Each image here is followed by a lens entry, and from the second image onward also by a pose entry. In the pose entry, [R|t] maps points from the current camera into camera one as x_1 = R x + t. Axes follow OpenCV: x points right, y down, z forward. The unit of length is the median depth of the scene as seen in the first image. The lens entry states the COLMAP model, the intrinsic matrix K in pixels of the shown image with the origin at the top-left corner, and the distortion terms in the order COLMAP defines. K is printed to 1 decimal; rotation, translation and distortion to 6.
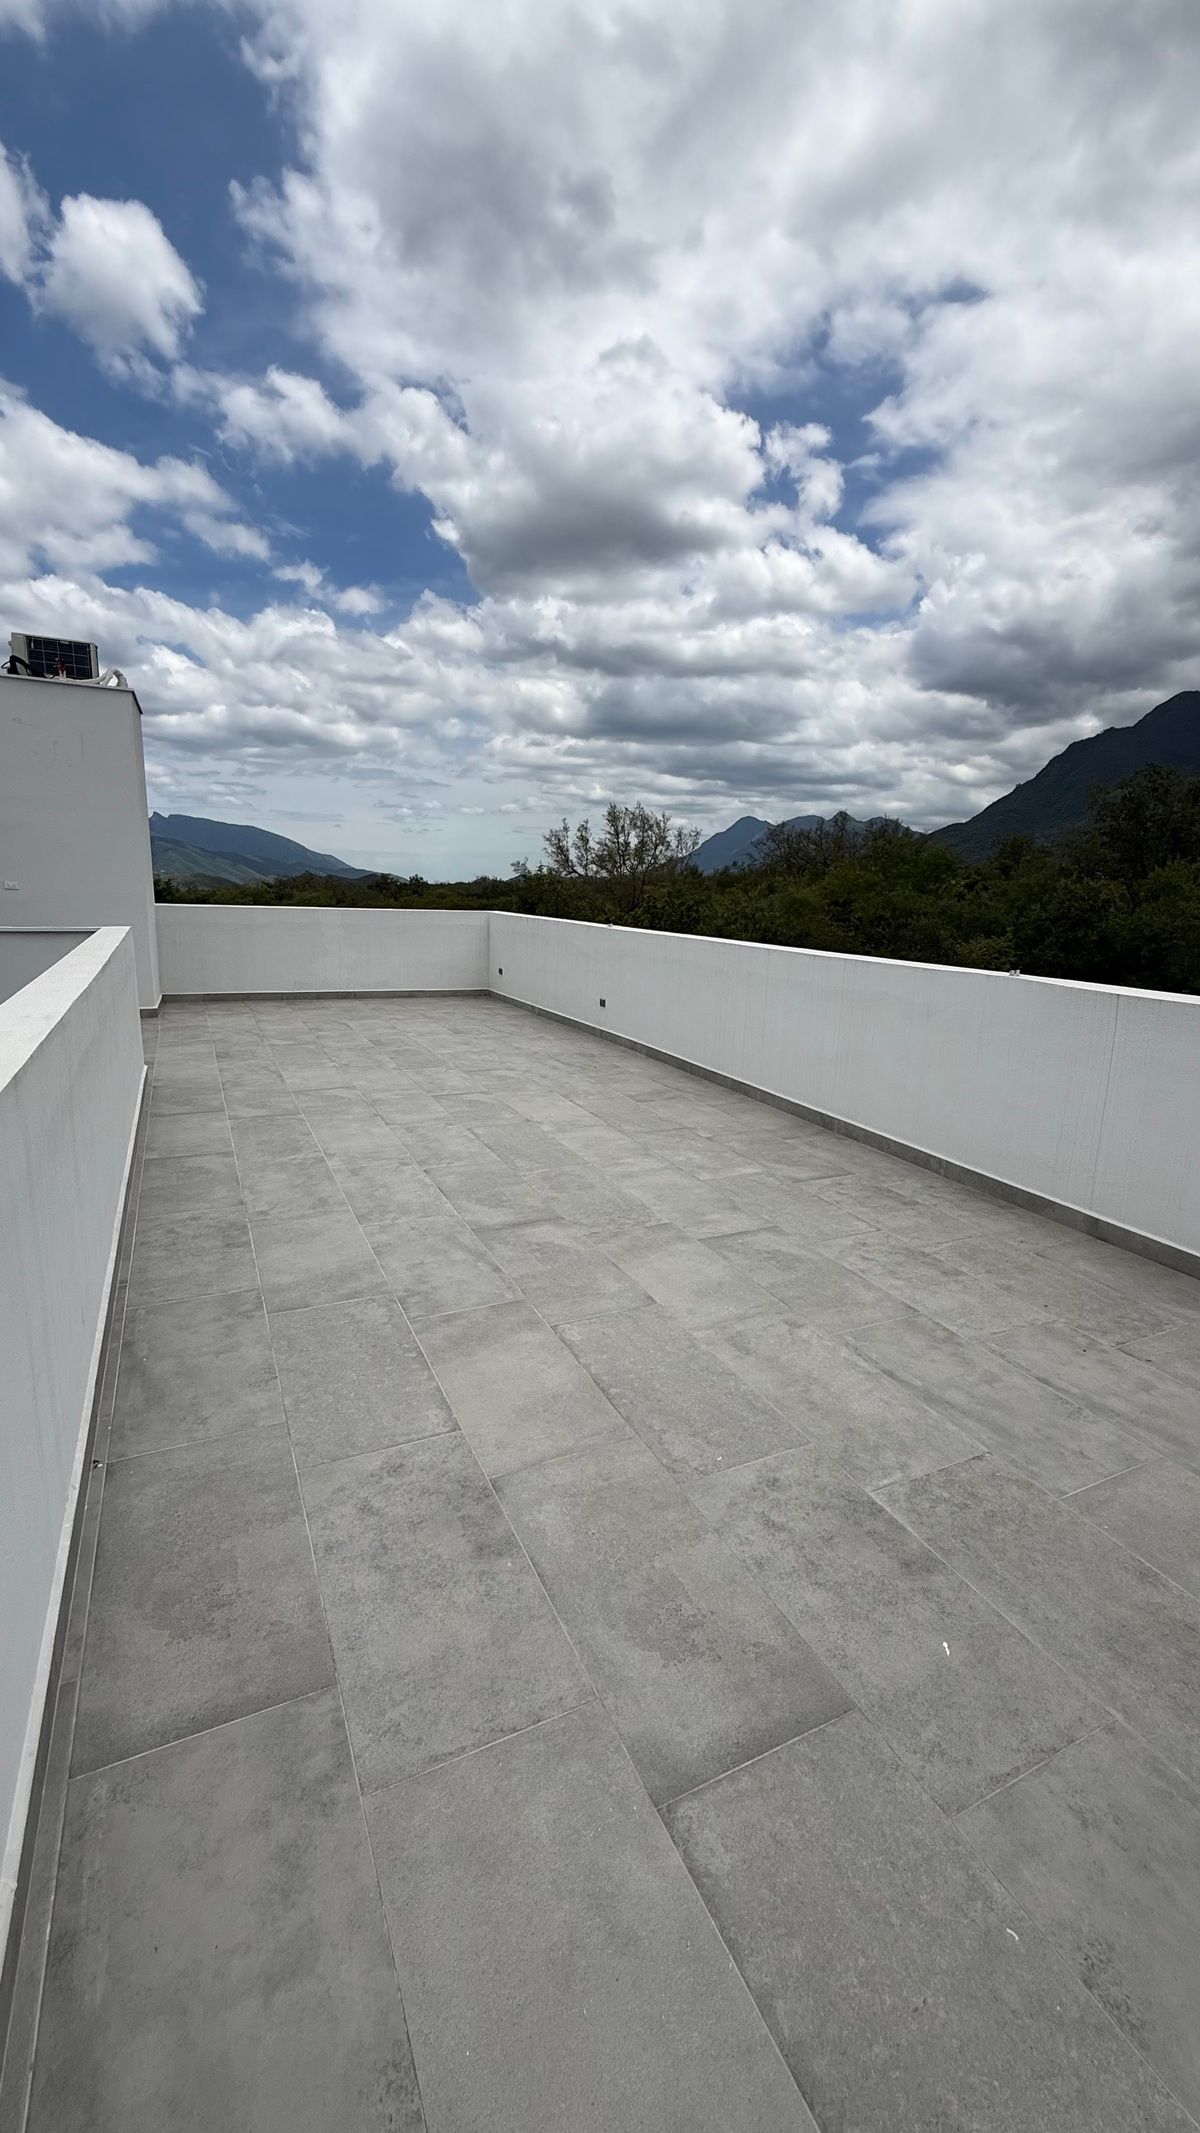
lens RADIAL K [[849.0, 0, 603.1], [0, 849.0, 1060.4], [0, 0, 1]] dist [0.001420, 0.000424]
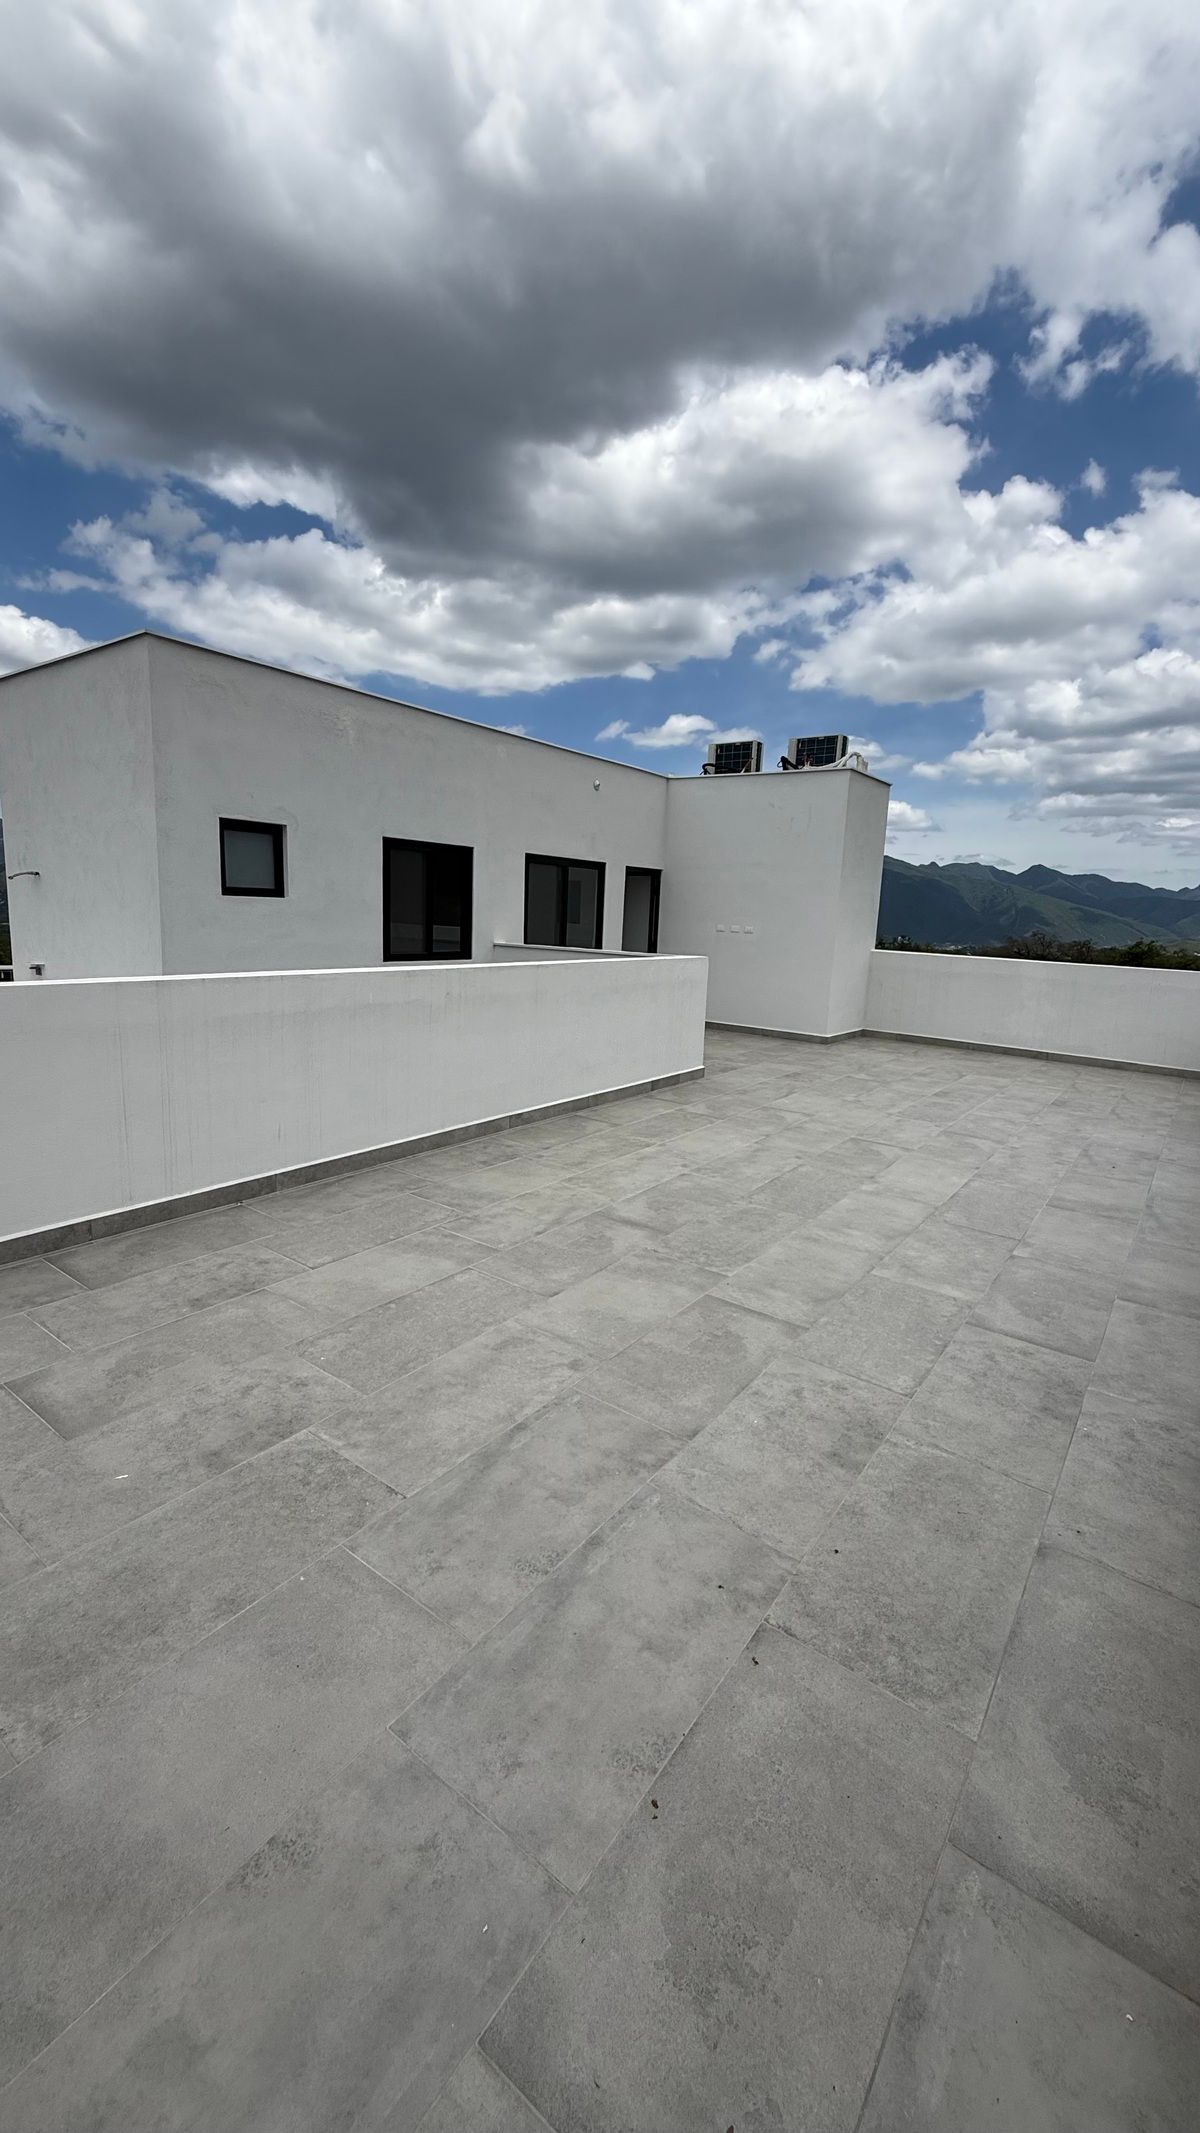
lens RADIAL K [[854.1, 0, 604.1], [0, 854.1, 1056.7], [0, 0, 1]] dist [0.003583, 0.000041]
pose [[0.468266, 0.137562, -0.872814, 0.818902], [-0.204067, 0.977938, 0.044648, -0.055997], [0.859700, 0.157205, 0.486007, 0.418685]]
